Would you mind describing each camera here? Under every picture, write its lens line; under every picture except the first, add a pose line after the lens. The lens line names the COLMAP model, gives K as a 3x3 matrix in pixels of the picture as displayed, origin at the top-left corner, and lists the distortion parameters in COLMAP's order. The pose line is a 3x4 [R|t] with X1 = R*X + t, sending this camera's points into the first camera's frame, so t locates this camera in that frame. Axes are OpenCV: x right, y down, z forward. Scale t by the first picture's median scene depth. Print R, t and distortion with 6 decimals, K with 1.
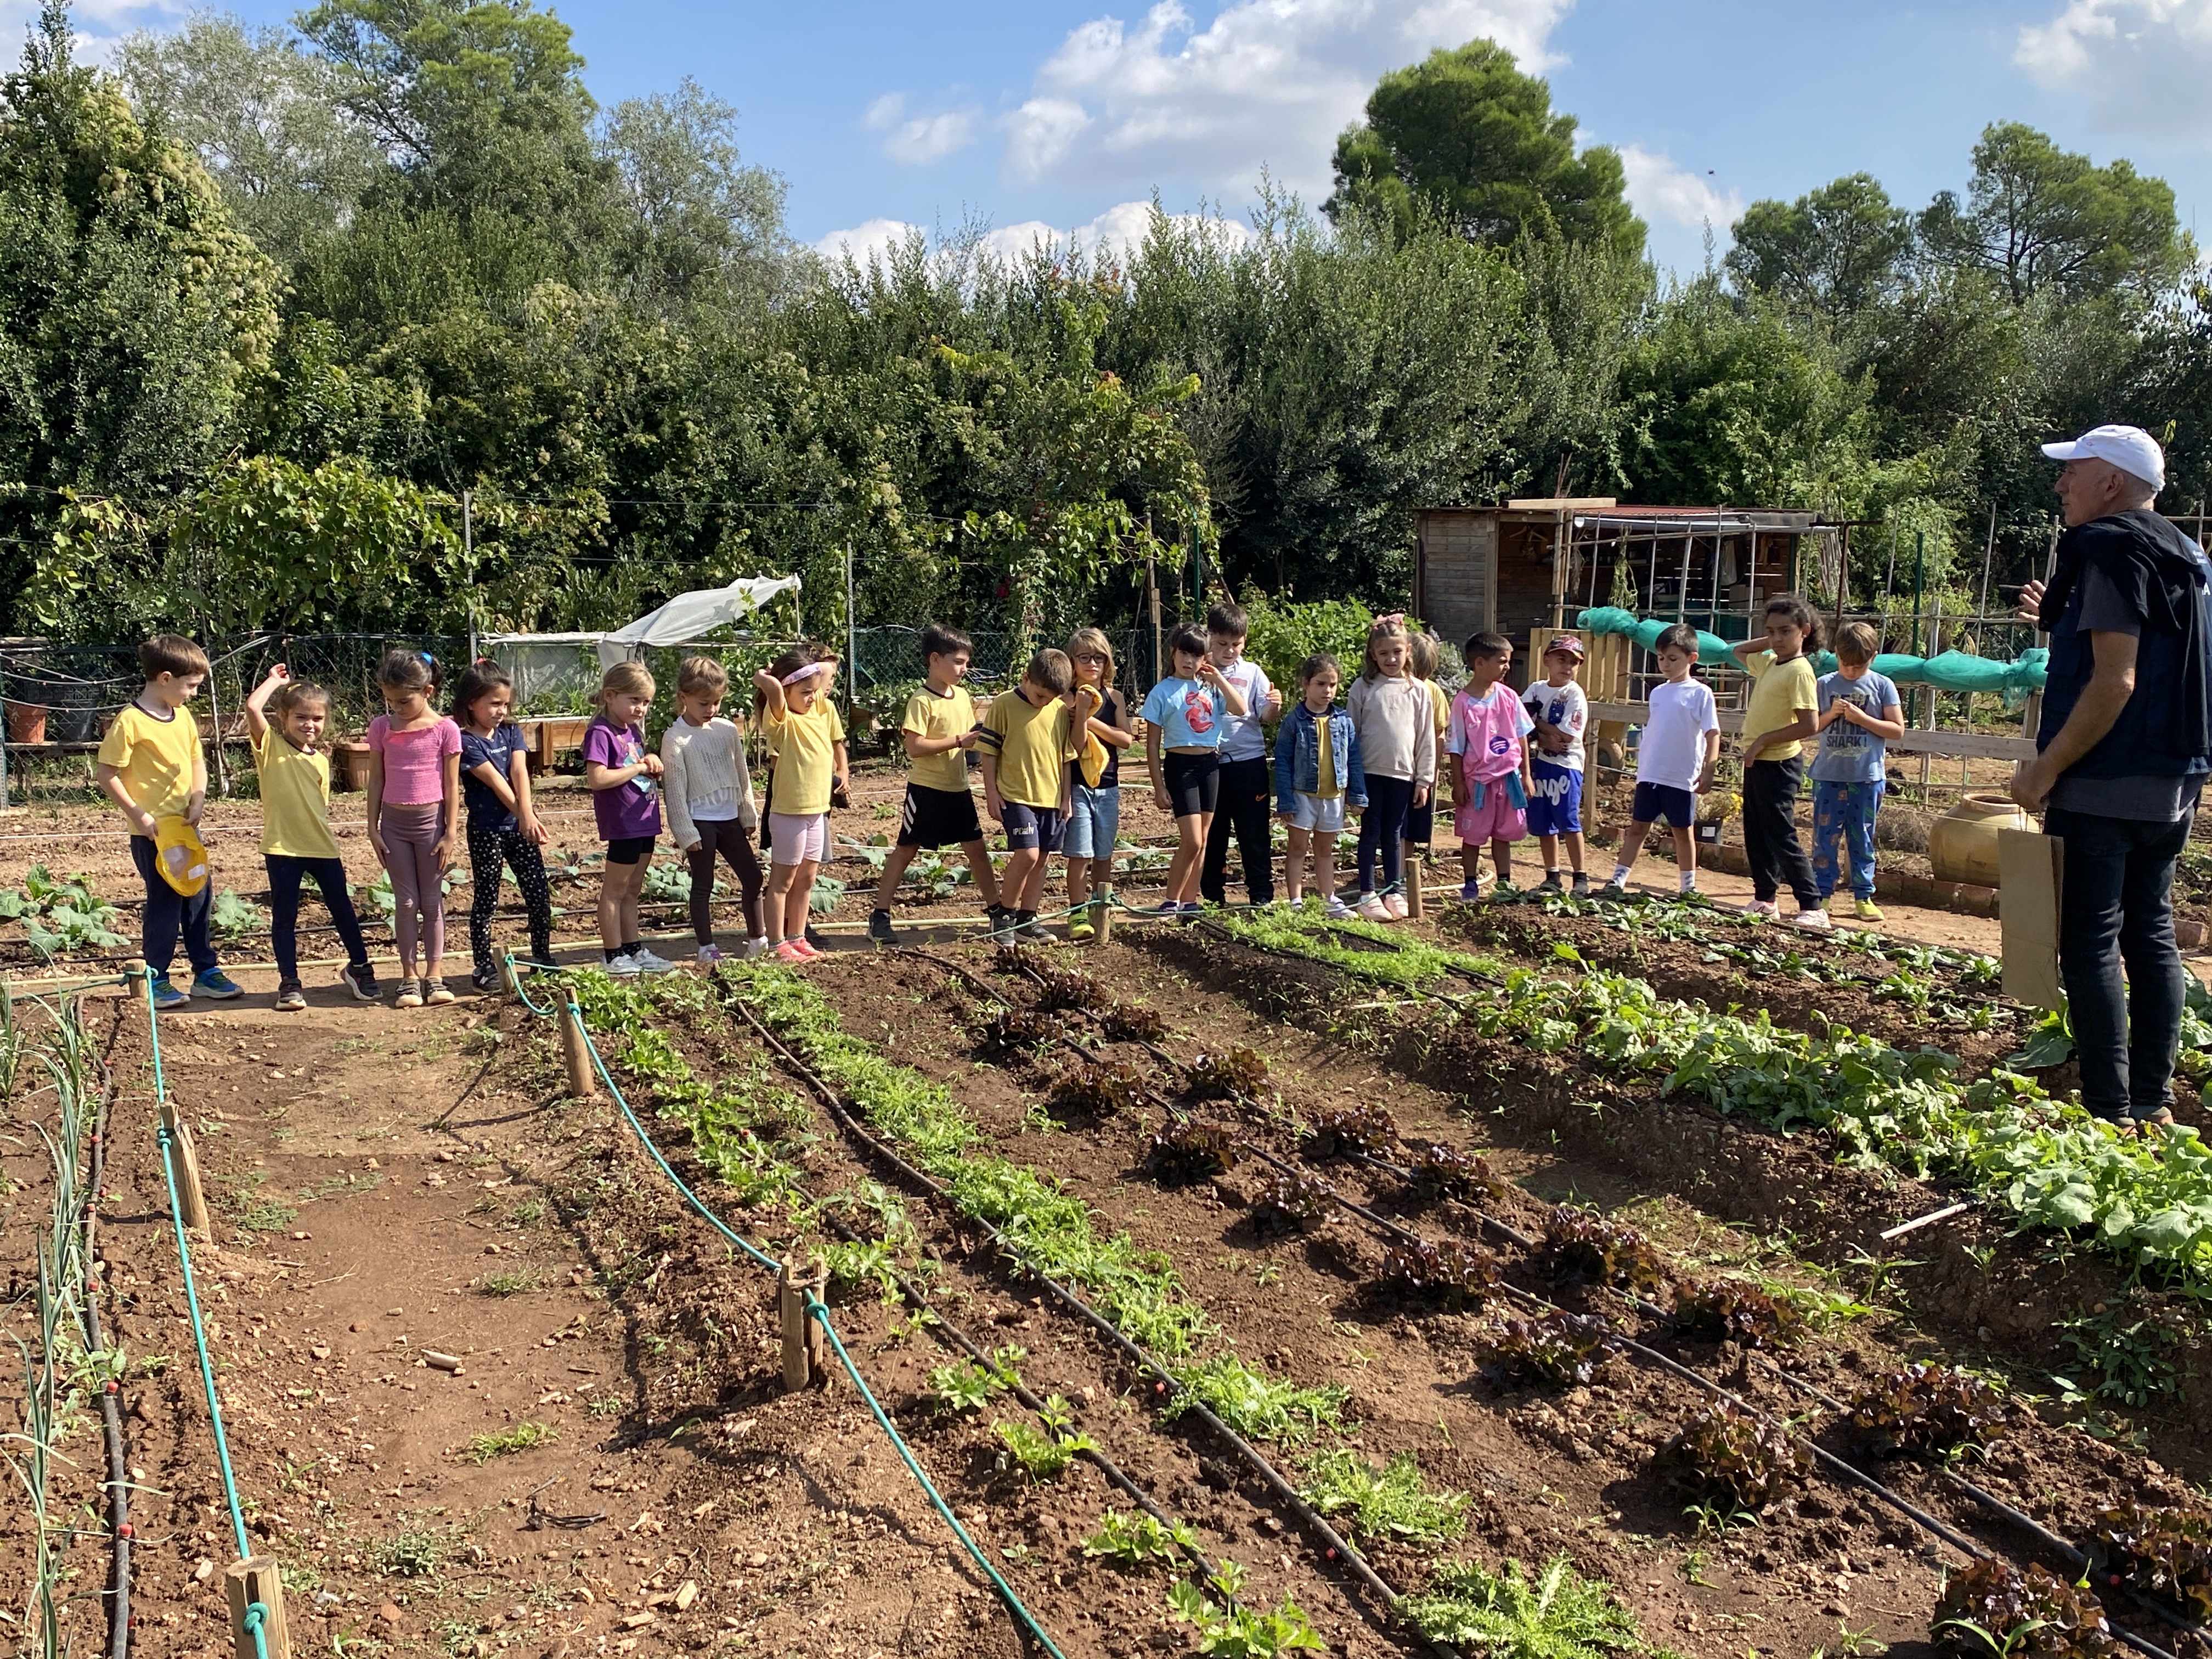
lens RADIAL K [[2187.0, 0, 1106.4], [0, 2187.0, 827.4], [0, 0, 1]] dist [0.011018, 0.000000]
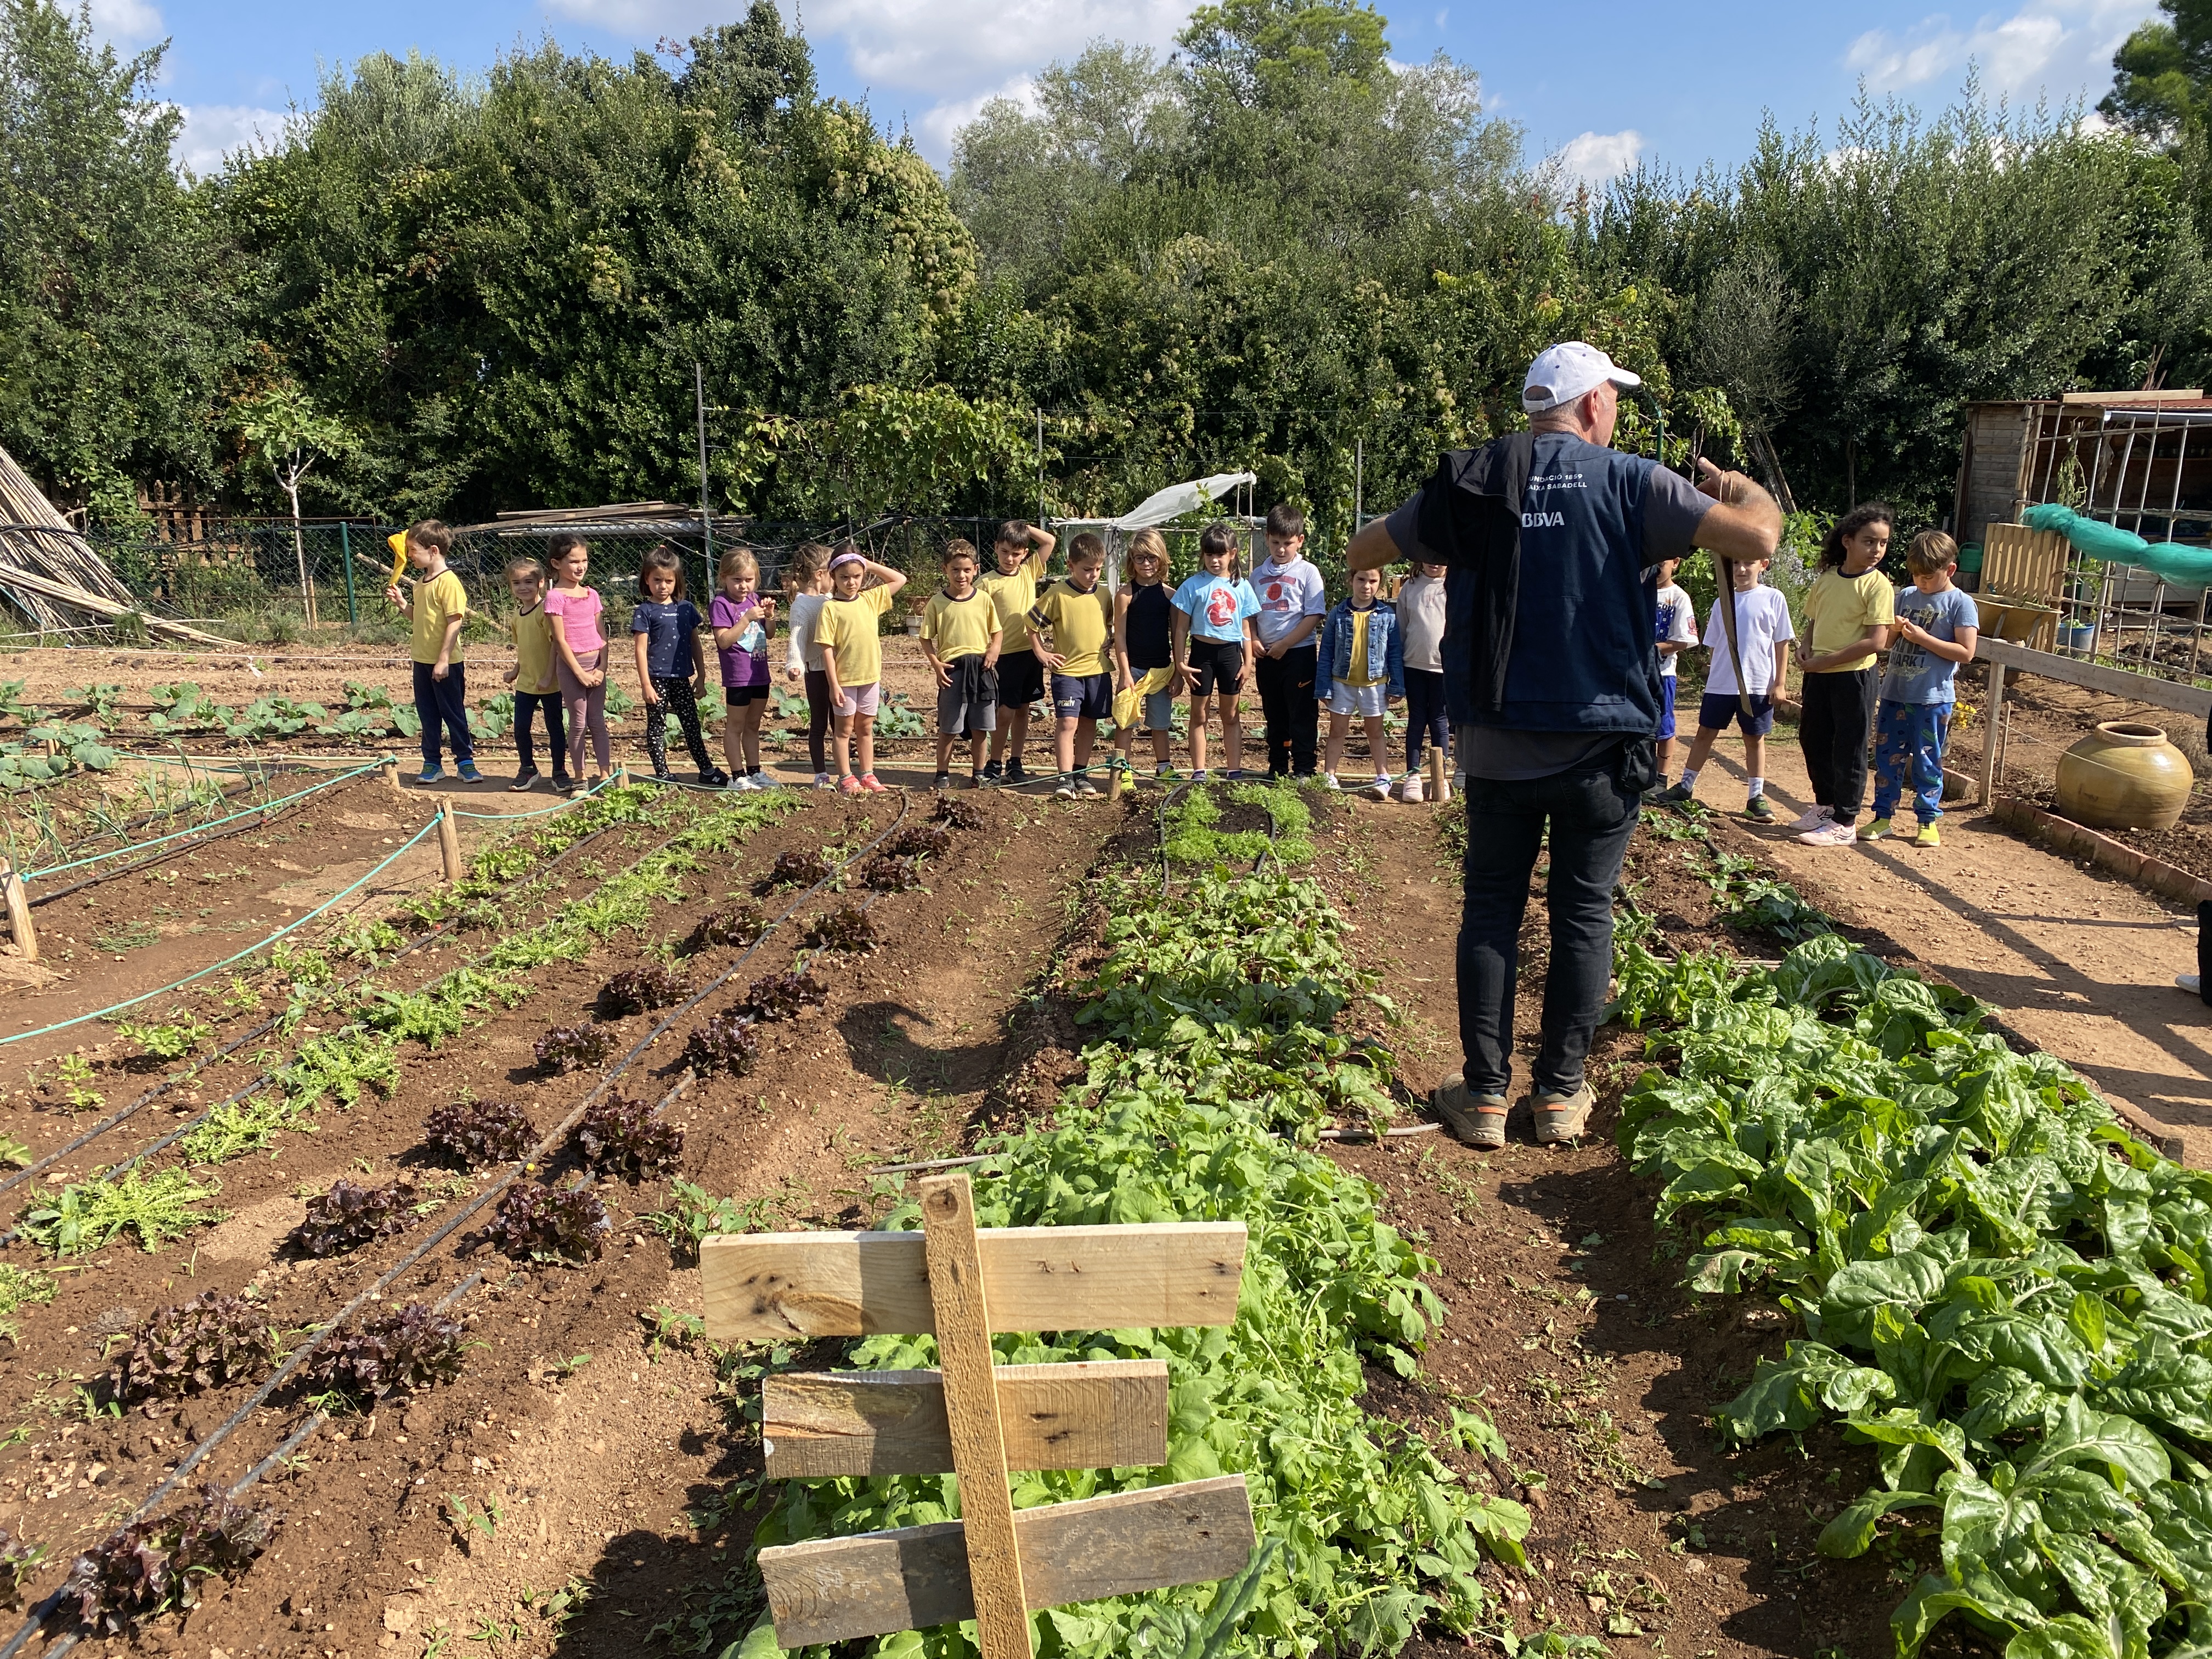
lens RADIAL K [[1667.6, 0, 1103.2], [0, 1667.6, 835.6], [0, 0, 1]] dist [0.015775, -0.012677]
pose [[0.881342, 0.102478, -0.461232, 0.201782], [-0.053281, 0.991525, 0.118488, -0.016886], [0.469466, -0.079854, 0.879332, 0.104698]]
